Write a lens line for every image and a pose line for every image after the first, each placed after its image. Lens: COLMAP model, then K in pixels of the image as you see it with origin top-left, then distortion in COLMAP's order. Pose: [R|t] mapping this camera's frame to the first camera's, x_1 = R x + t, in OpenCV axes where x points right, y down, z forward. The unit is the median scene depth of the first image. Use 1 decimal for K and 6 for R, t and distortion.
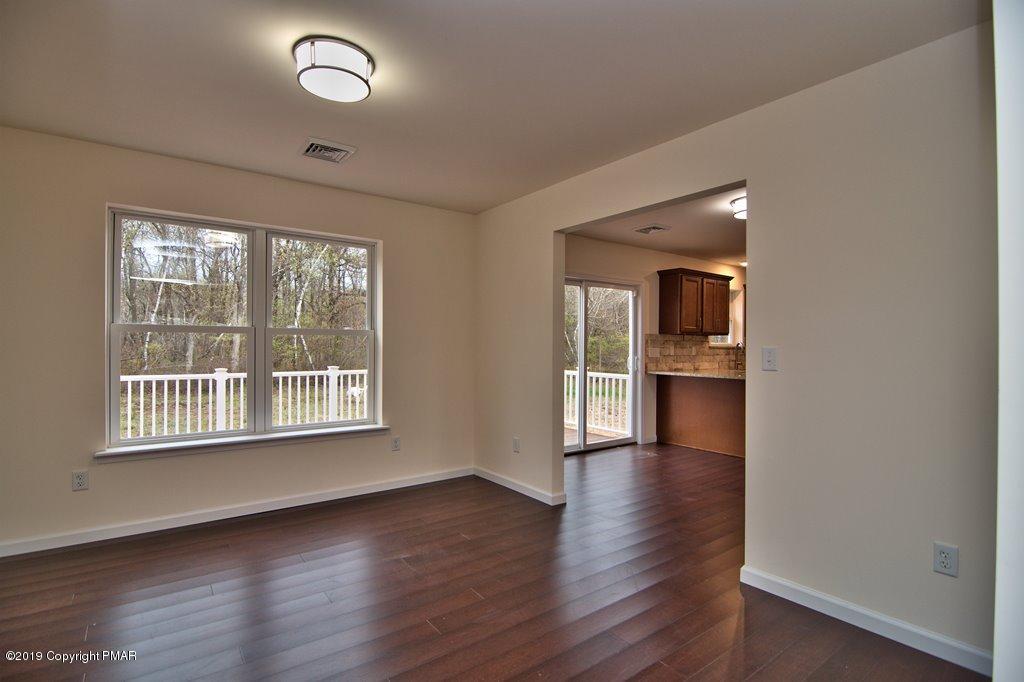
lens RADIAL K [[488.8, 0, 511.8], [0, 488.8, 336.2], [0, 0, 1]] dist [-0.016475, -0.004156]
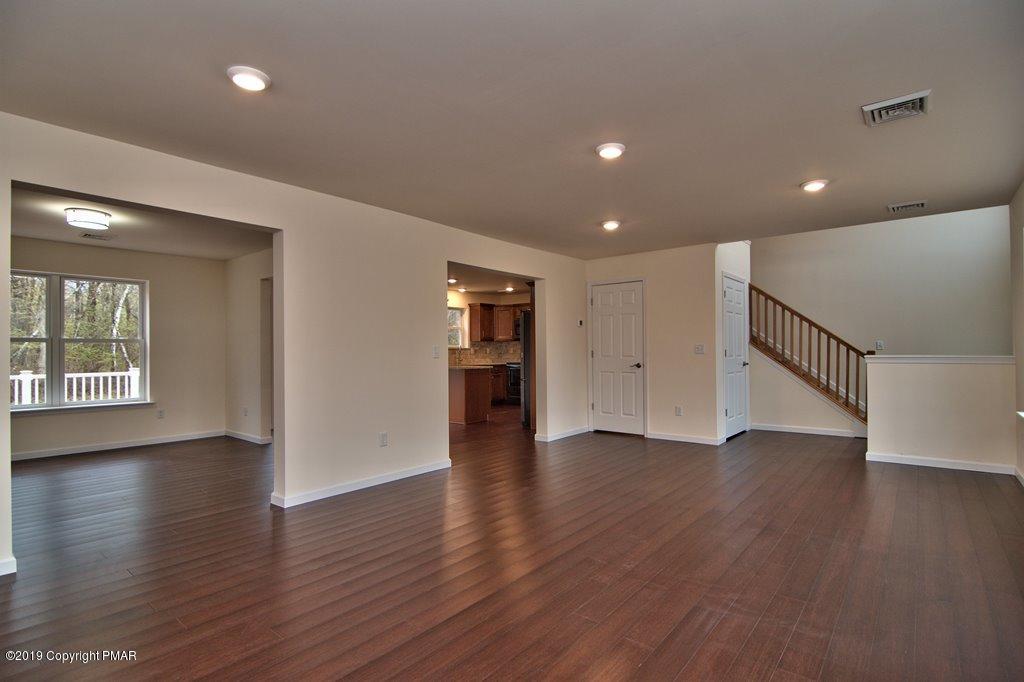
lens RADIAL K [[505.8, 0, 514.8], [0, 505.8, 337.8], [0, 0, 1]] dist [-0.017623, -0.001385]
pose [[0.971611, -0.005710, 0.236517, 0.312989], [0.007276, 0.999957, -0.005748, 0.000676], [-0.236474, 0.007306, 0.971610, -0.524652]]
